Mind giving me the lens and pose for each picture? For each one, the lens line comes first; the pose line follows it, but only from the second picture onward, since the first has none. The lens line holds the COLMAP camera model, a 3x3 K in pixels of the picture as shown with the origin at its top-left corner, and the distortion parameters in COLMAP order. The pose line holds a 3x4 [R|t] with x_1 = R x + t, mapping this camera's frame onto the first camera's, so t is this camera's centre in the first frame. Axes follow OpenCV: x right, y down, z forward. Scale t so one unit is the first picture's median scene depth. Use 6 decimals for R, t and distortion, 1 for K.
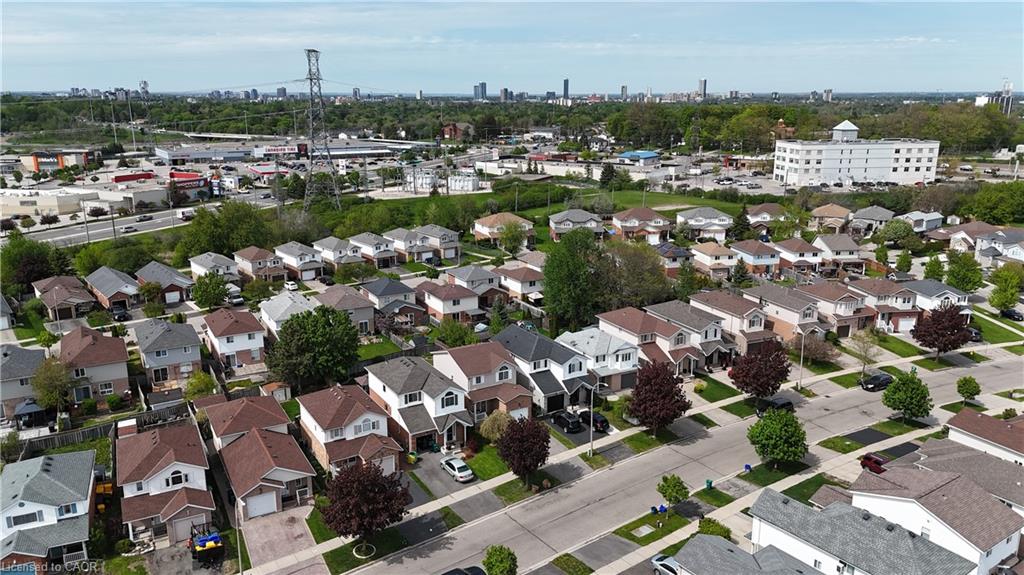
lens RADIAL K [[742.0, 0, 512.0], [0, 742.0, 287.5], [0, 0, 1]] dist [0.043316, -0.001357]
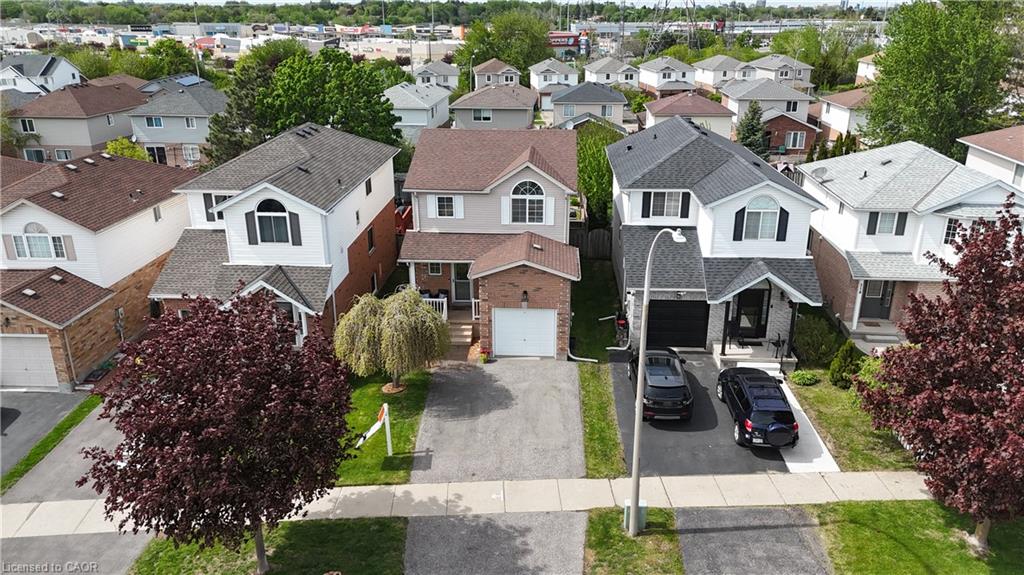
lens RADIAL K [[742.0, 0, 512.0], [0, 742.0, 287.5], [0, 0, 1]] dist [0.043316, -0.001357]
pose [[0.830064, 0.190787, -0.524017, 0.166386], [-0.134560, 0.980415, 0.143807, 0.102340], [0.541190, -0.048857, 0.839480, 0.683302]]
